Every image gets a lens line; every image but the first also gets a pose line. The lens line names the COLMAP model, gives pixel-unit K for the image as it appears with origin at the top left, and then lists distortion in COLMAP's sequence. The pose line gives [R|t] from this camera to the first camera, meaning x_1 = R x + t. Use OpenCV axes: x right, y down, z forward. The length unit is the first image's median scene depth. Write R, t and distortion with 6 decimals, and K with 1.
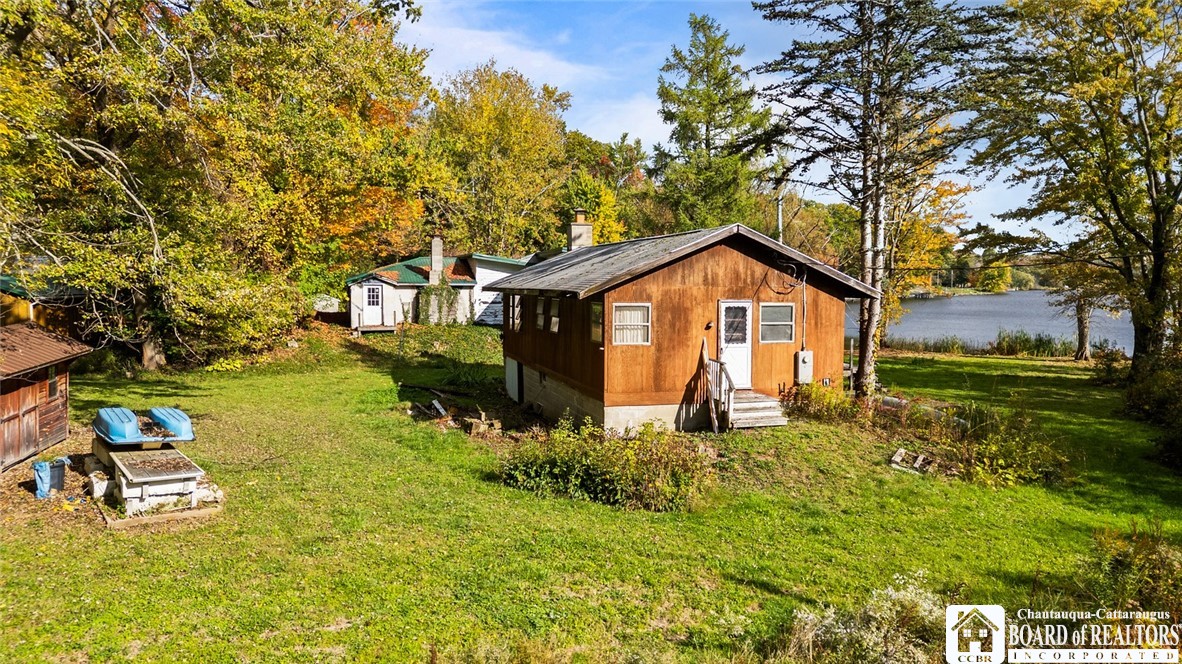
lens RADIAL K [[849.6, 0, 575.3], [0, 849.6, 331.2], [0, 0, 1]] dist [0.076007, -0.001321]
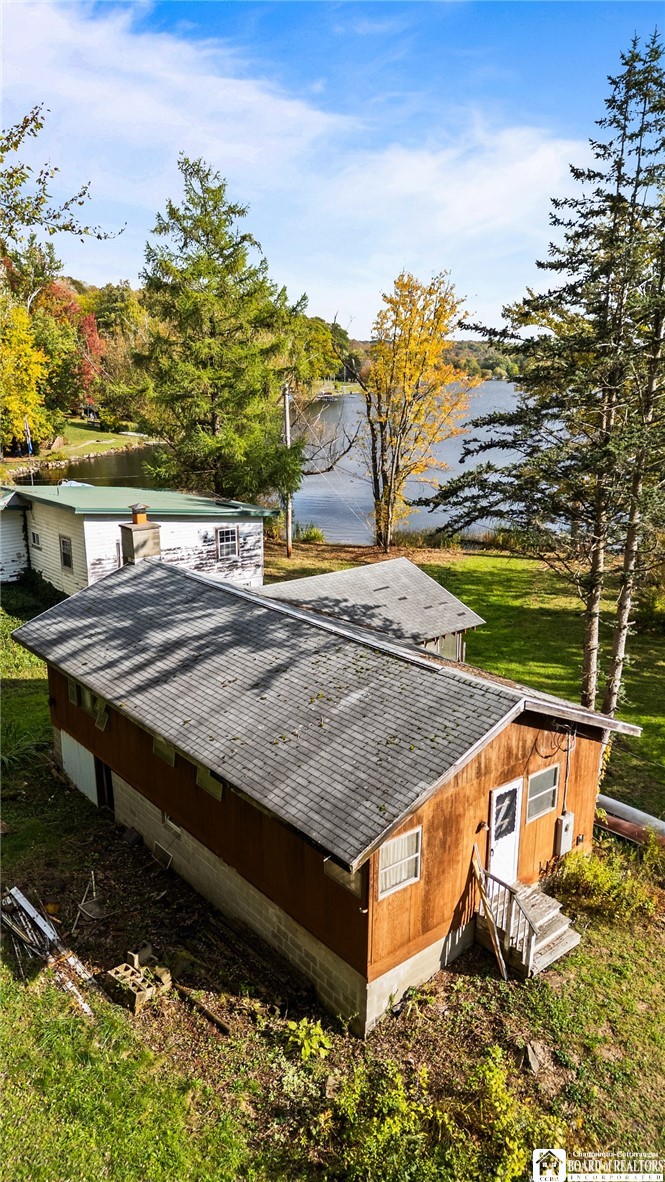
lens RADIAL K [[849.6, 0, 332.5], [0, 849.6, 591.0], [0, 0, 1]] dist [0.076007, -0.001321]
pose [[0.912270, -0.102233, 0.396627, -0.231416], [0.017994, 0.977418, 0.210549, -0.362652], [-0.409195, -0.184941, 0.893508, 0.425741]]
